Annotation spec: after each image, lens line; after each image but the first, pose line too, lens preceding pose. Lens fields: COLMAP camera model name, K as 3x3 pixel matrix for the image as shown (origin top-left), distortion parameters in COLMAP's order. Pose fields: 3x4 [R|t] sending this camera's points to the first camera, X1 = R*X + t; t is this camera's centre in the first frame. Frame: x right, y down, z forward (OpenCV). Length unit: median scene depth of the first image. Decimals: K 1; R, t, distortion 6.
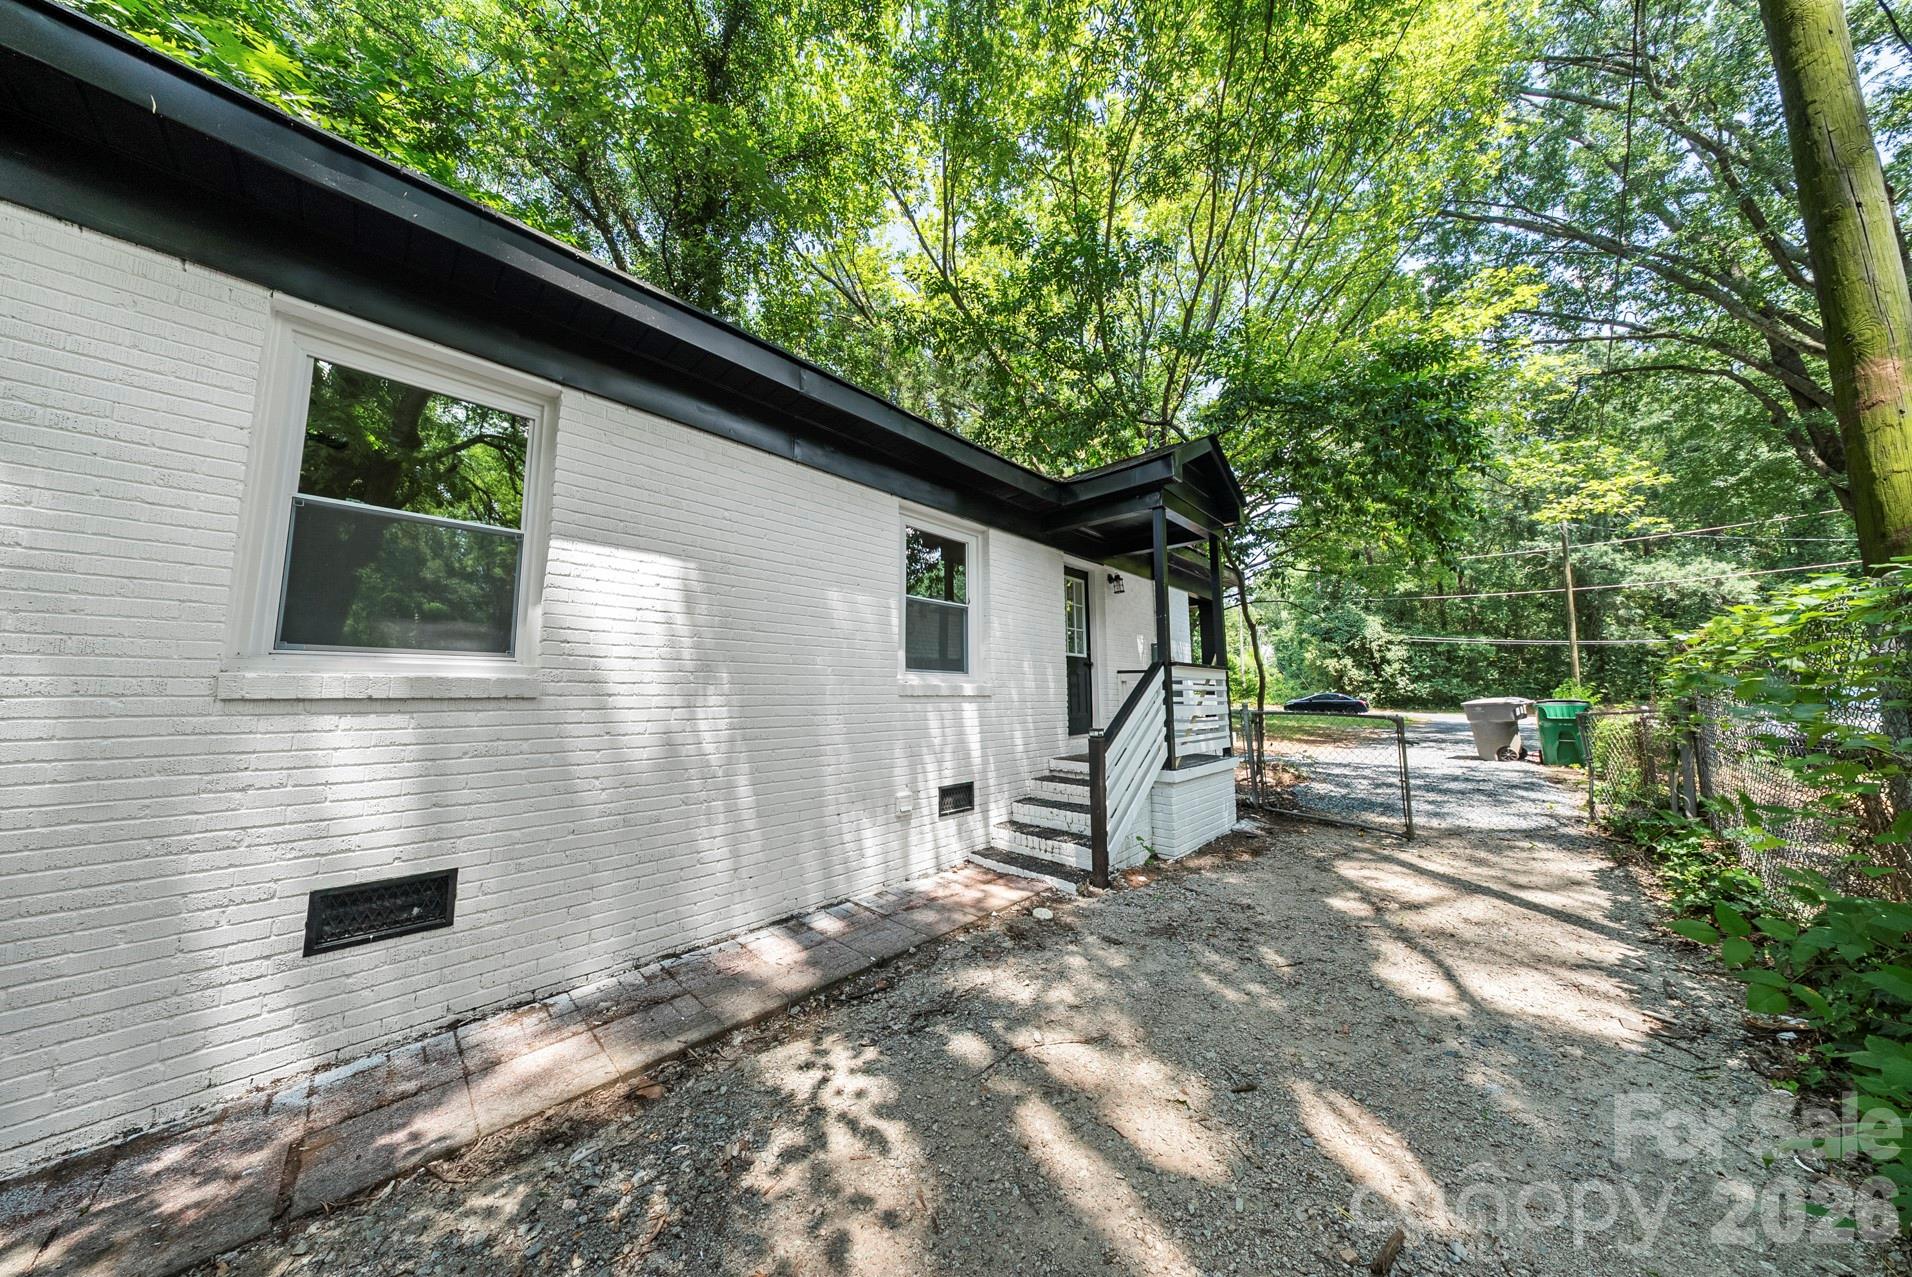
lens RADIAL K [[563.7, 0, 956.0], [0, 563.7, 638.5], [0, 0, 1]] dist [0.007902, -0.004464]
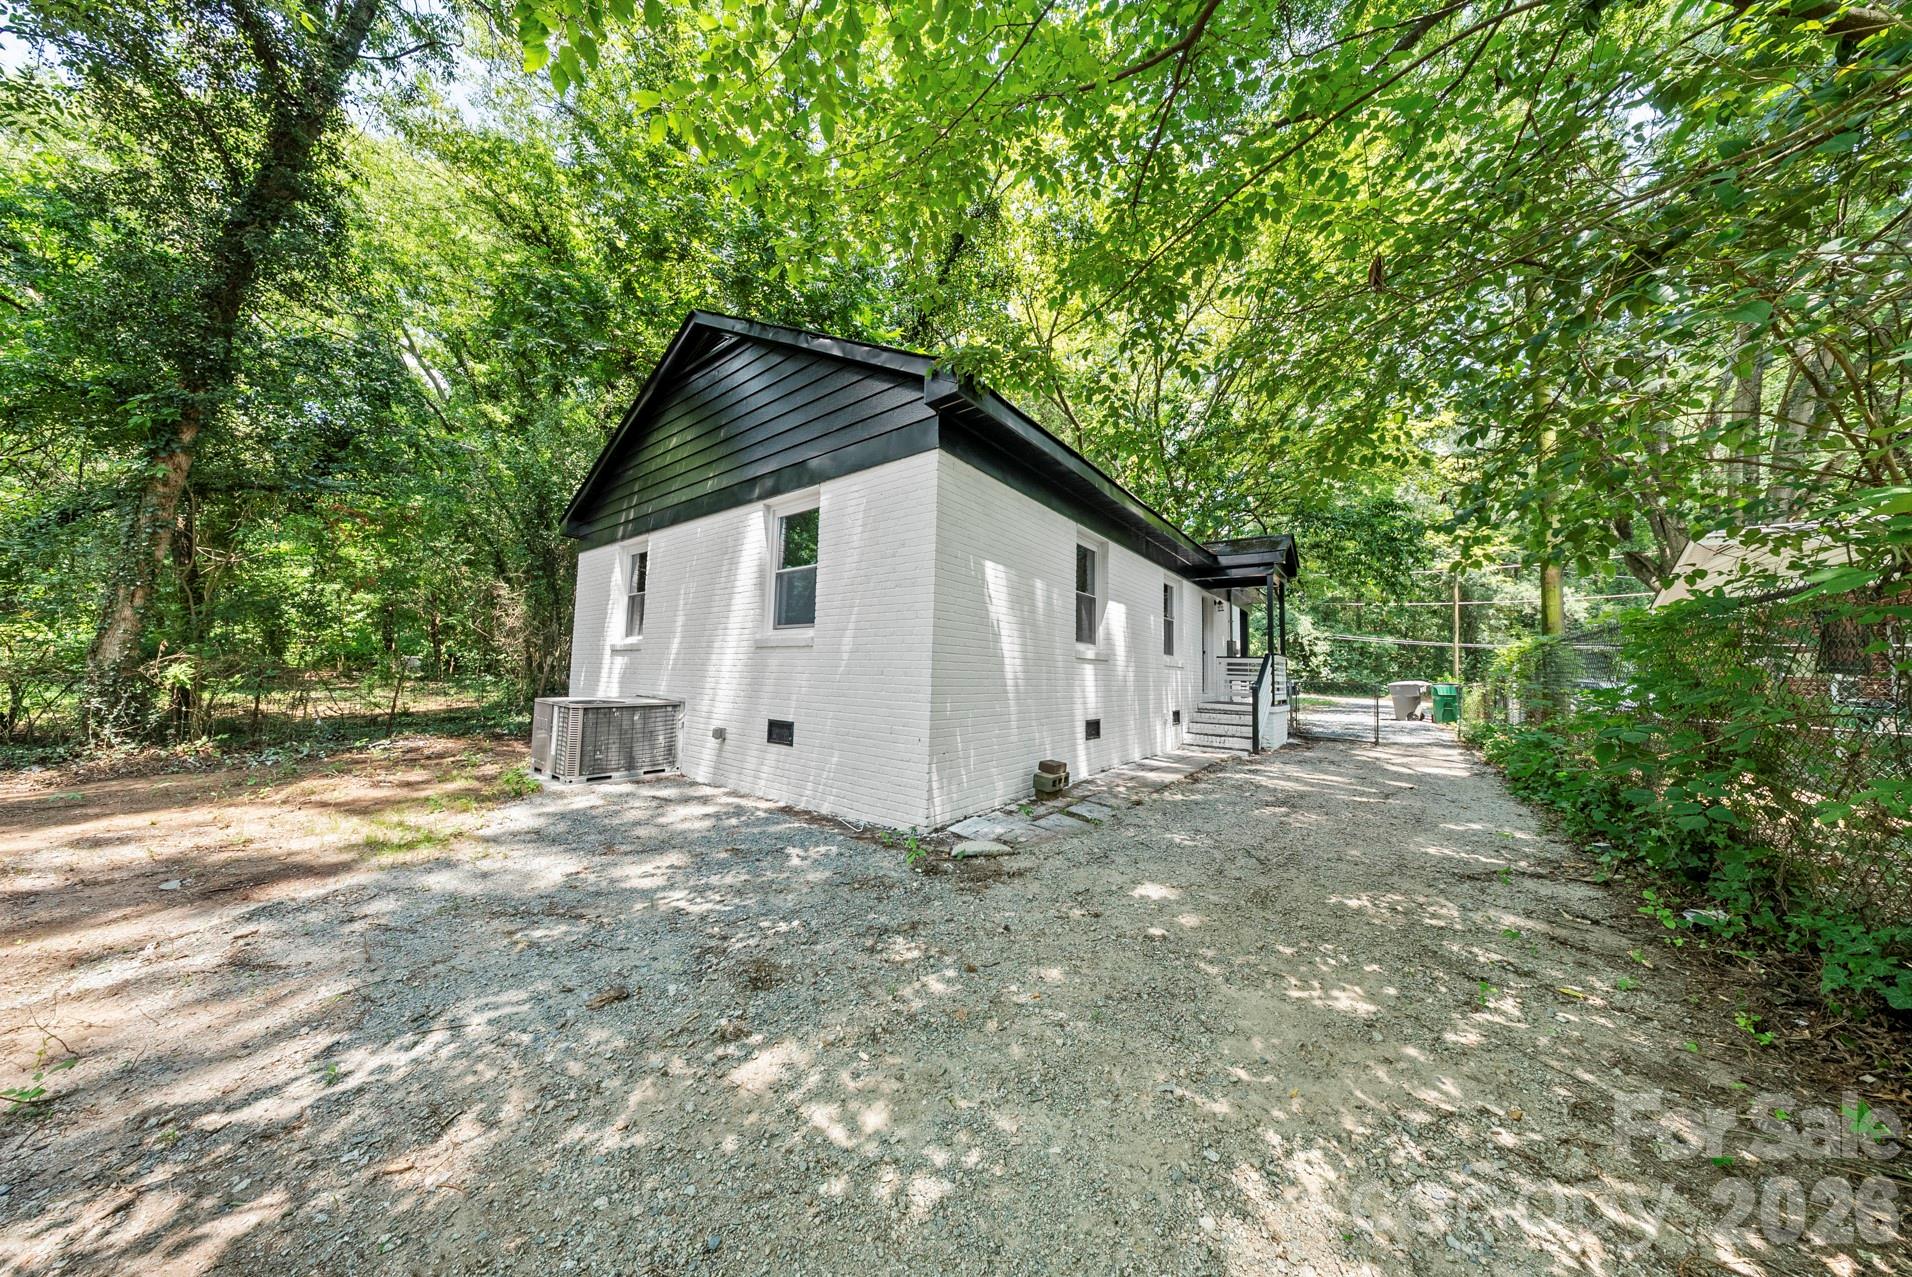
lens RADIAL K [[563.7, 0, 956.0], [0, 563.7, 638.5], [0, 0, 1]] dist [0.007902, -0.004464]
pose [[0.993591, 0.038964, 0.106107, -0.127765], [-0.043169, 0.998359, 0.037623, -0.005335], [-0.104467, -0.041962, 0.993643, -0.116270]]
